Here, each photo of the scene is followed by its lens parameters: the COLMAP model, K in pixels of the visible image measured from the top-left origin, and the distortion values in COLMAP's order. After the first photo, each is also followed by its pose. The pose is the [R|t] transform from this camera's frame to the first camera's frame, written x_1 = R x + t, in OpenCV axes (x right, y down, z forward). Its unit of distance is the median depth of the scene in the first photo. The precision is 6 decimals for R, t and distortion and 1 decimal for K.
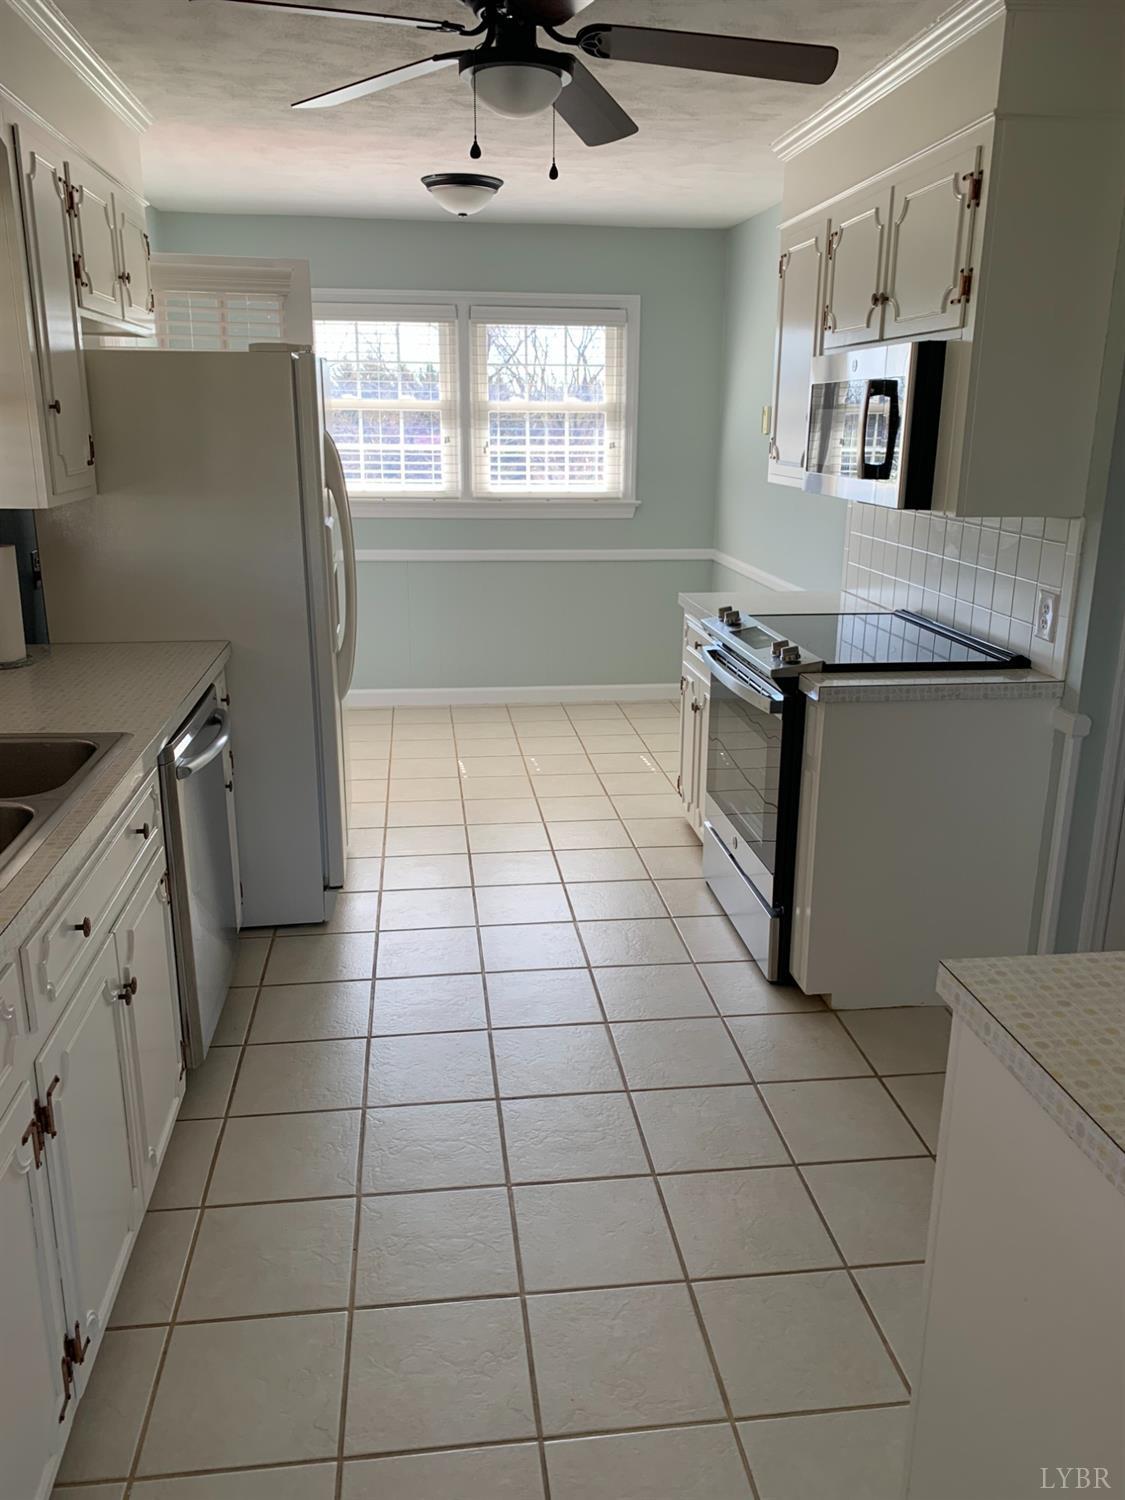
lens RADIAL K [[1161.7, 0, 562.5], [0, 1161.7, 750.0], [0, 0, 1]] dist [0.050419, -0.073838]
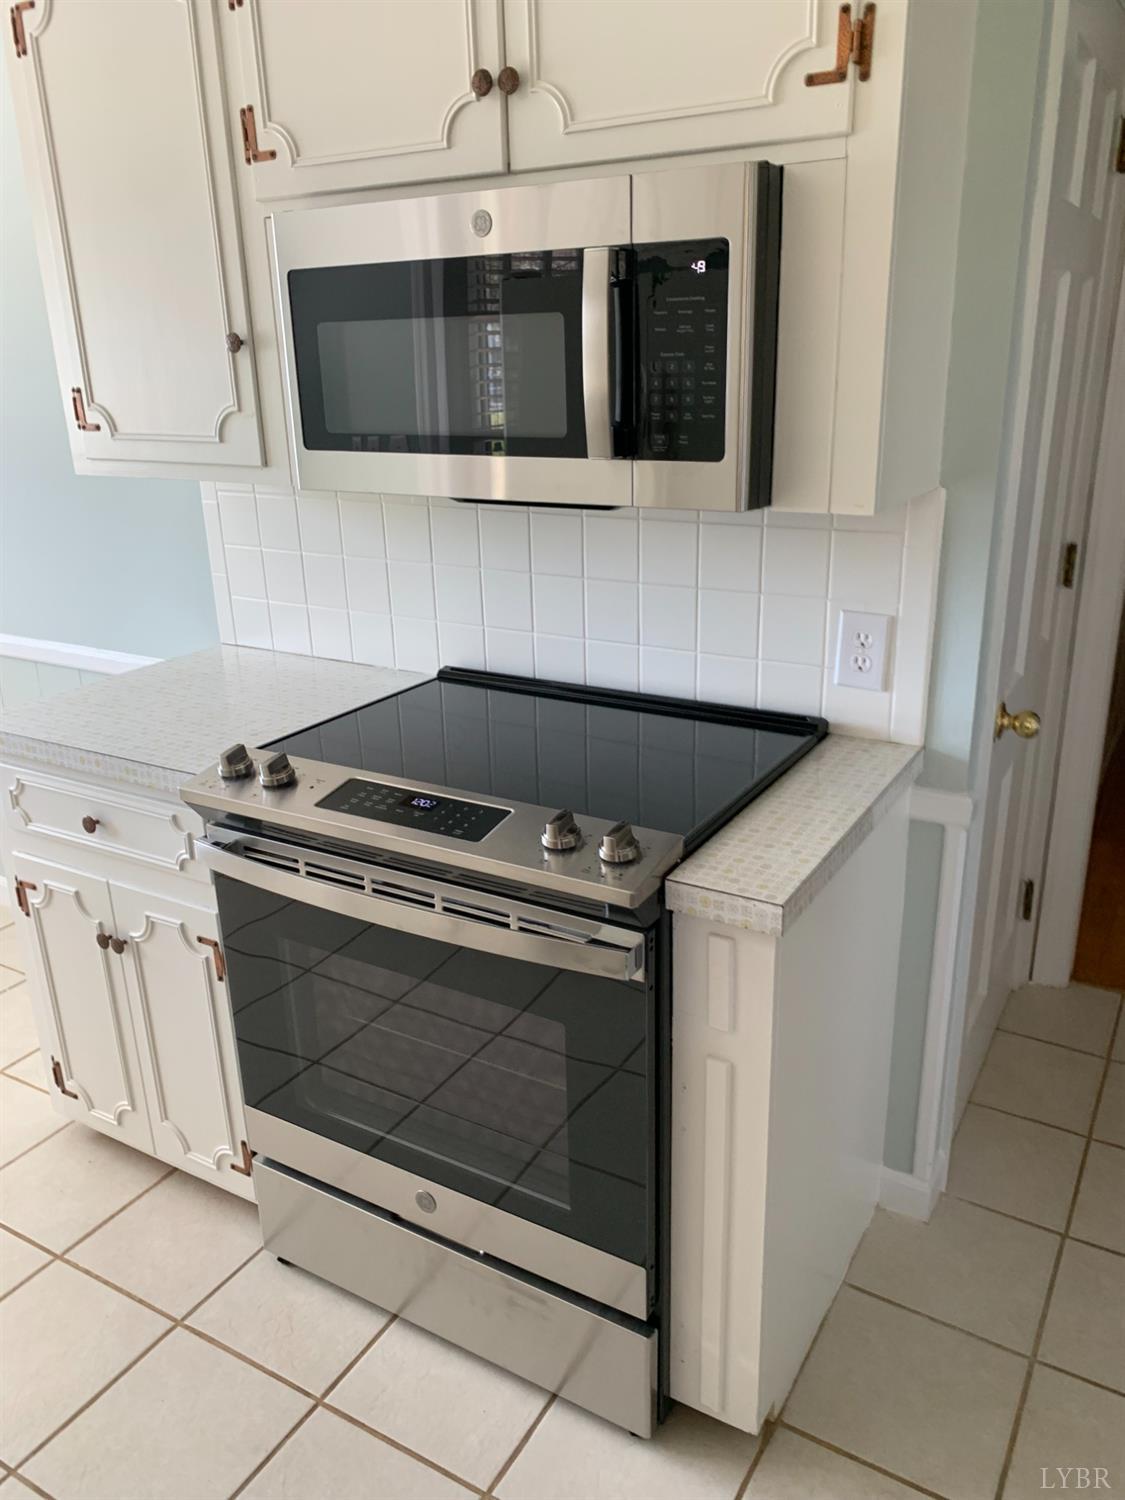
lens RADIAL K [[1161.7, 0, 562.5], [0, 1161.7, 750.0], [0, 0, 1]] dist [0.050419, -0.073838]
pose [[0.617551, -0.287504, 0.732102, -0.147170], [0.247123, 0.954586, 0.166420, -0.203085], [-0.746700, 0.078146, 0.660554, 0.704976]]
